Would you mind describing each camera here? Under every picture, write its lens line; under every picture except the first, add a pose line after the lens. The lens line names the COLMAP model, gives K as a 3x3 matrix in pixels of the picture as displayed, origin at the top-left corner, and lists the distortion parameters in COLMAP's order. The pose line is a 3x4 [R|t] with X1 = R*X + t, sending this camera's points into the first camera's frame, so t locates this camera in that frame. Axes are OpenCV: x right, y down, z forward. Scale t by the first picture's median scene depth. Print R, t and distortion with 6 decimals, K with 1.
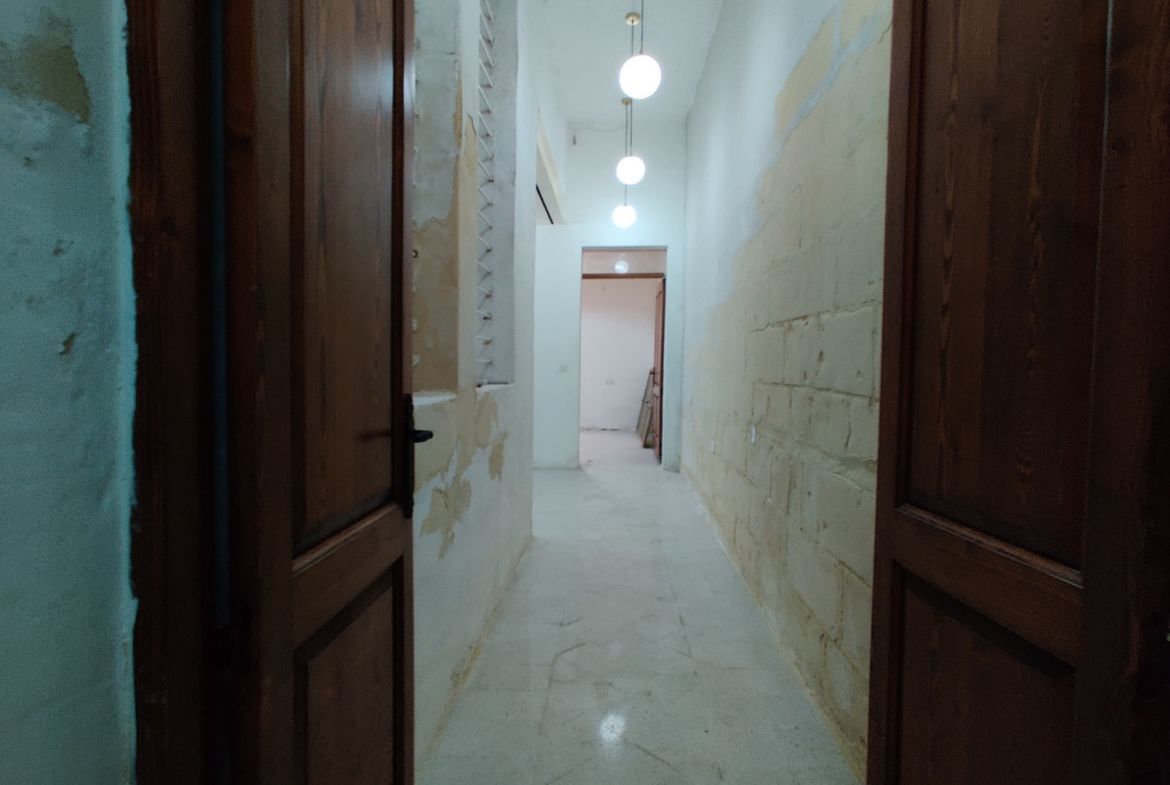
lens RADIAL K [[629.1, 0, 588.5], [0, 629.1, 387.5], [0, 0, 1]] dist [-0.023794, 0.017779]
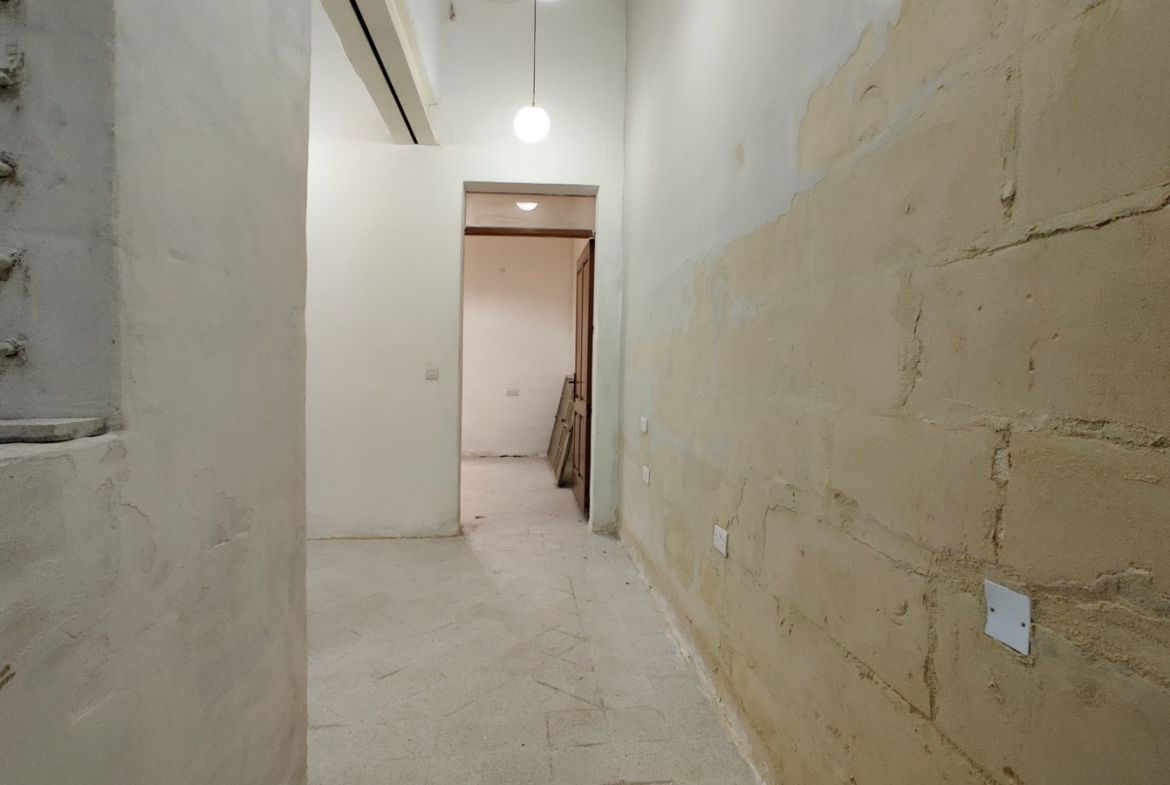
lens RADIAL K [[629.1, 0, 588.5], [0, 629.1, 387.5], [0, 0, 1]] dist [-0.023794, 0.017779]
pose [[0.989260, -0.001259, 0.146161, 0.020078], [0.002573, 0.999958, -0.008796, -0.011461], [-0.146144, 0.009078, 0.989222, 0.349332]]
